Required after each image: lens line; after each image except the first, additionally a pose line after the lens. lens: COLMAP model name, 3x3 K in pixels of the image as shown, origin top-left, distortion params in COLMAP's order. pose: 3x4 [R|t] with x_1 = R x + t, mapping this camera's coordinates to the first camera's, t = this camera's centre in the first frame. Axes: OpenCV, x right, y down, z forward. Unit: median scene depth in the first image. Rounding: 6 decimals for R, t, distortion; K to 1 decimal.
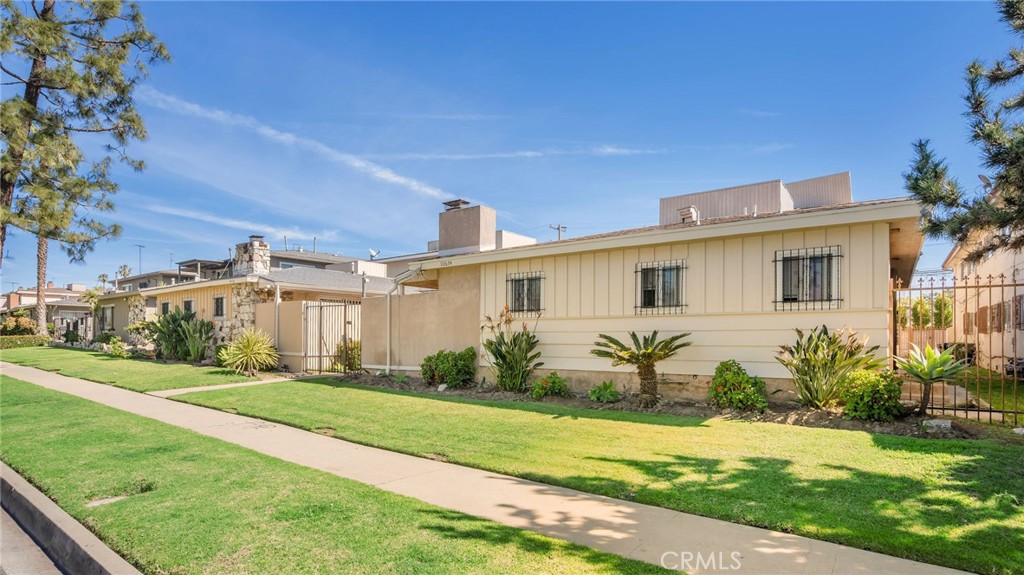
lens RADIAL K [[513.4, 0, 512.0], [0, 513.4, 287.5], [0, 0, 1]] dist [-0.026548, 0.000888]
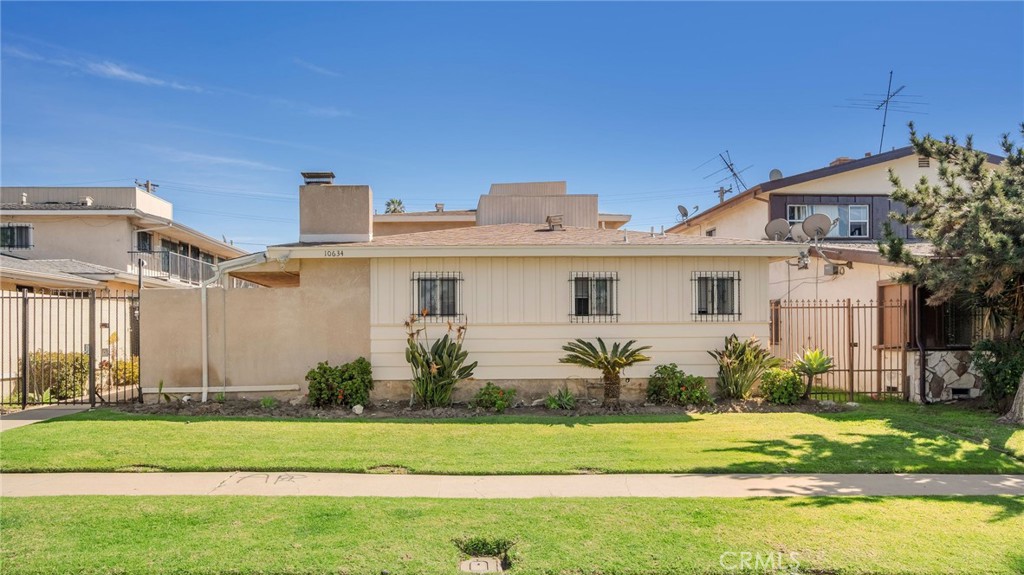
lens RADIAL K [[622.0, 0, 512.0], [0, 622.0, 287.5], [0, 0, 1]] dist [-0.002842, 0.000176]
pose [[0.789853, 0.041581, 0.611884, -0.660890], [-0.051085, 0.998692, -0.001924, -0.008661], [-0.611164, -0.029739, 0.790945, 0.096873]]
